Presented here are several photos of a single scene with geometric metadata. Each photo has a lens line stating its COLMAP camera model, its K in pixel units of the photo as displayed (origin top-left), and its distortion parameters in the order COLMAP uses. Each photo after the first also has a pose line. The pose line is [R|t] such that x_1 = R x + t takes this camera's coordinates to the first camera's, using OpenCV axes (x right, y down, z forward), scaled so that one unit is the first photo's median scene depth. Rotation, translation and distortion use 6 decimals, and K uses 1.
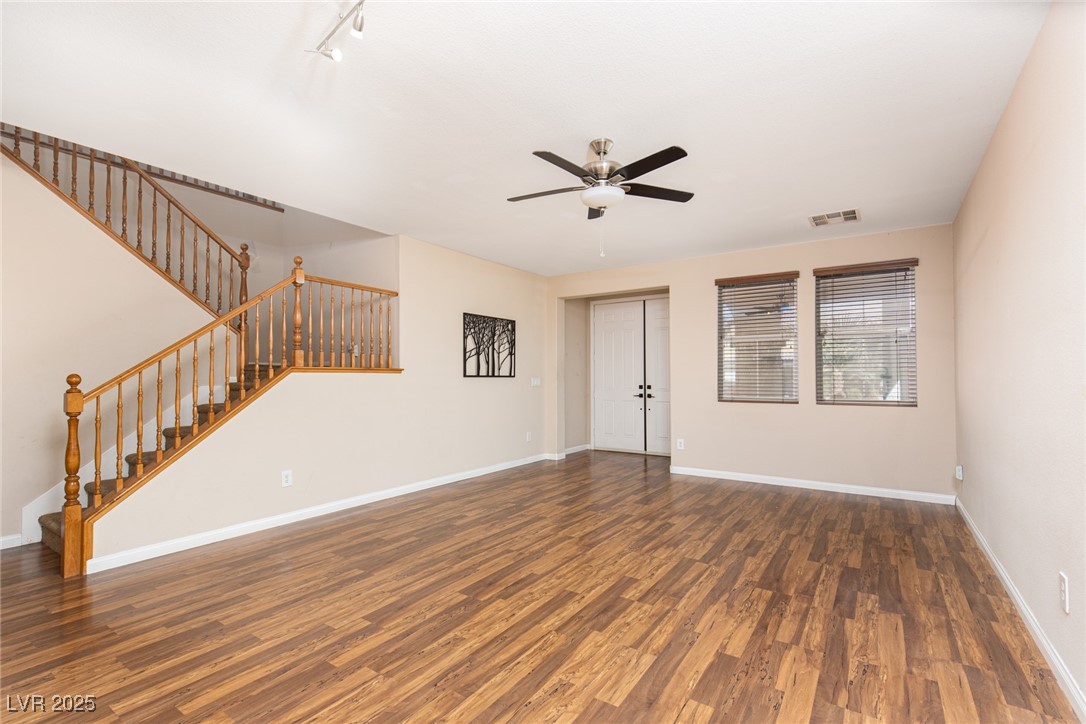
lens RADIAL K [[503.3, 0, 539.1], [0, 503.3, 365.5], [0, 0, 1]] dist [0.009779, -0.000913]
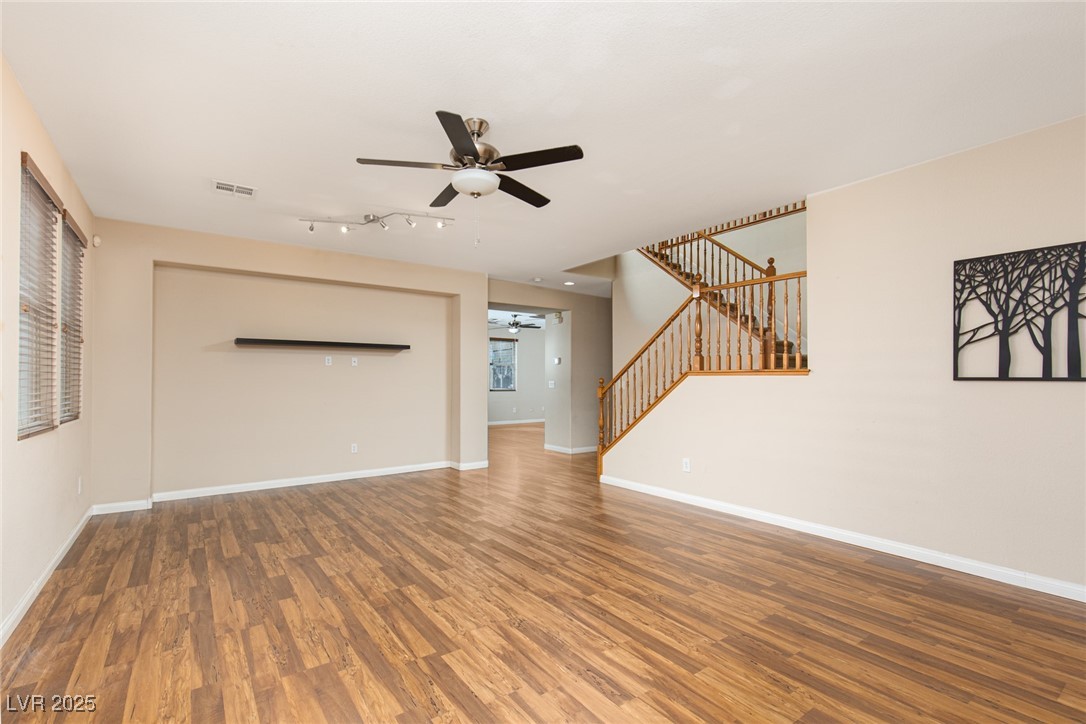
lens RADIAL K [[503.3, 0, 554.5], [0, 503.3, 370.9], [0, 0, 1]] dist [0.009779, -0.000913]
pose [[-0.335838, -0.013997, -0.941816, 0.911626], [0.021588, 0.999513, -0.022553, 0.028094], [0.941672, -0.027906, -0.335372, 1.395142]]
